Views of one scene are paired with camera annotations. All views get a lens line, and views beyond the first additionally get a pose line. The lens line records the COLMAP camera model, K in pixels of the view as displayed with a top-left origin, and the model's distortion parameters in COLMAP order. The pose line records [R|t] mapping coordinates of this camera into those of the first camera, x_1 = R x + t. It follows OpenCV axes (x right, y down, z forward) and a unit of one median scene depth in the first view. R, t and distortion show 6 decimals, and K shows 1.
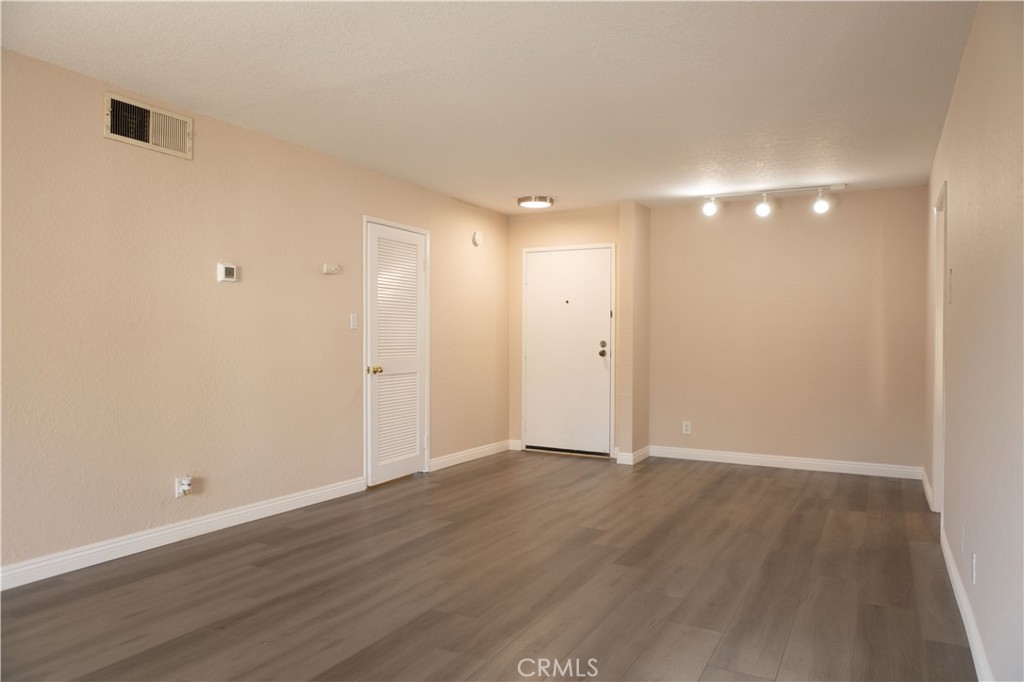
lens RADIAL K [[690.9, 0, 507.7], [0, 690.9, 336.1], [0, 0, 1]] dist [-0.027115, 0.016046]
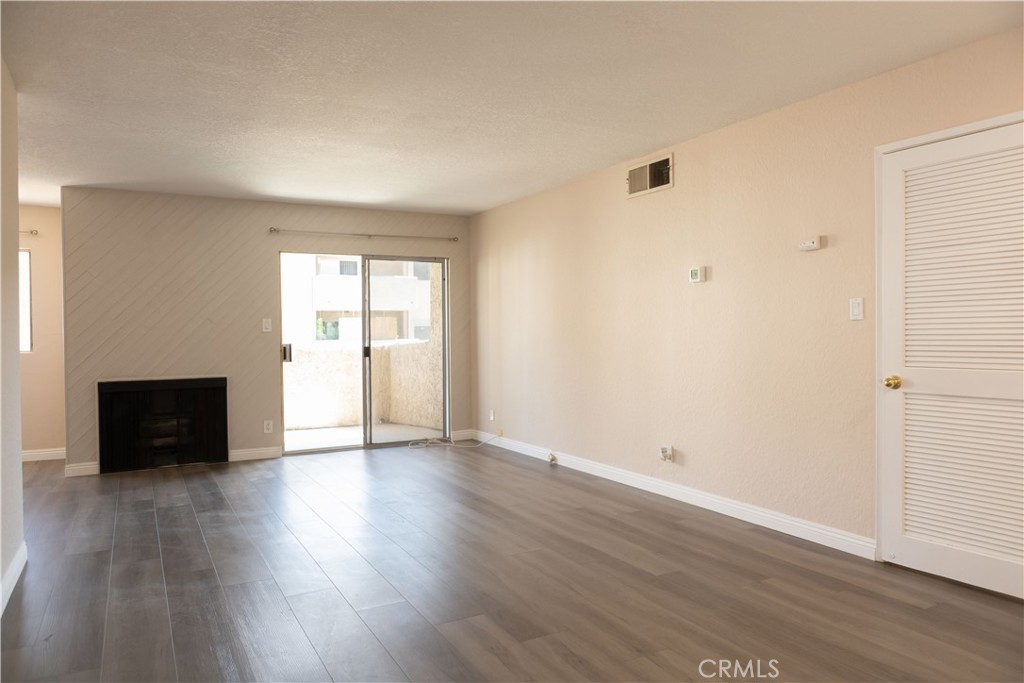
lens RADIAL K [[690.9, 0, 514.6], [0, 690.9, 342.2], [0, 0, 1]] dist [-0.027115, 0.016046]
pose [[-0.535453, 0.010322, -0.844502, 0.474013], [0.009770, 0.999934, 0.006027, 0.004305], [0.844509, -0.005024, -0.535518, 0.937093]]
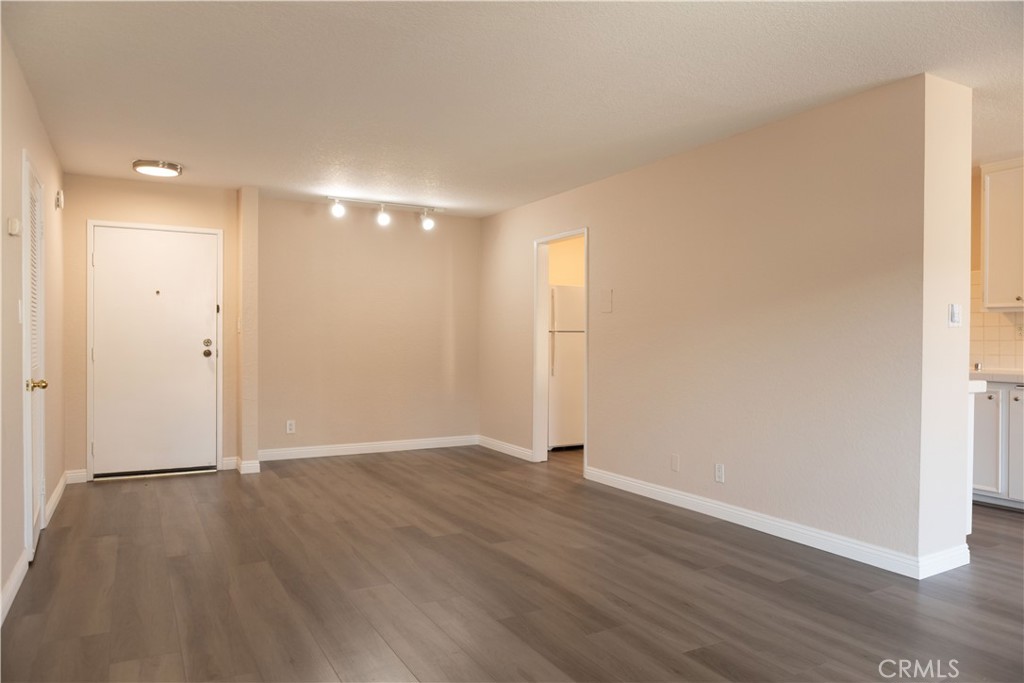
lens RADIAL K [[690.9, 0, 512.0], [0, 690.9, 341.1], [0, 0, 1]] dist [-0.027115, 0.016046]
pose [[0.537778, -0.007297, 0.843055, -0.447669], [-0.003251, 0.999937, 0.010729, -0.001471], [-0.843080, -0.008510, 0.537721, 0.231563]]
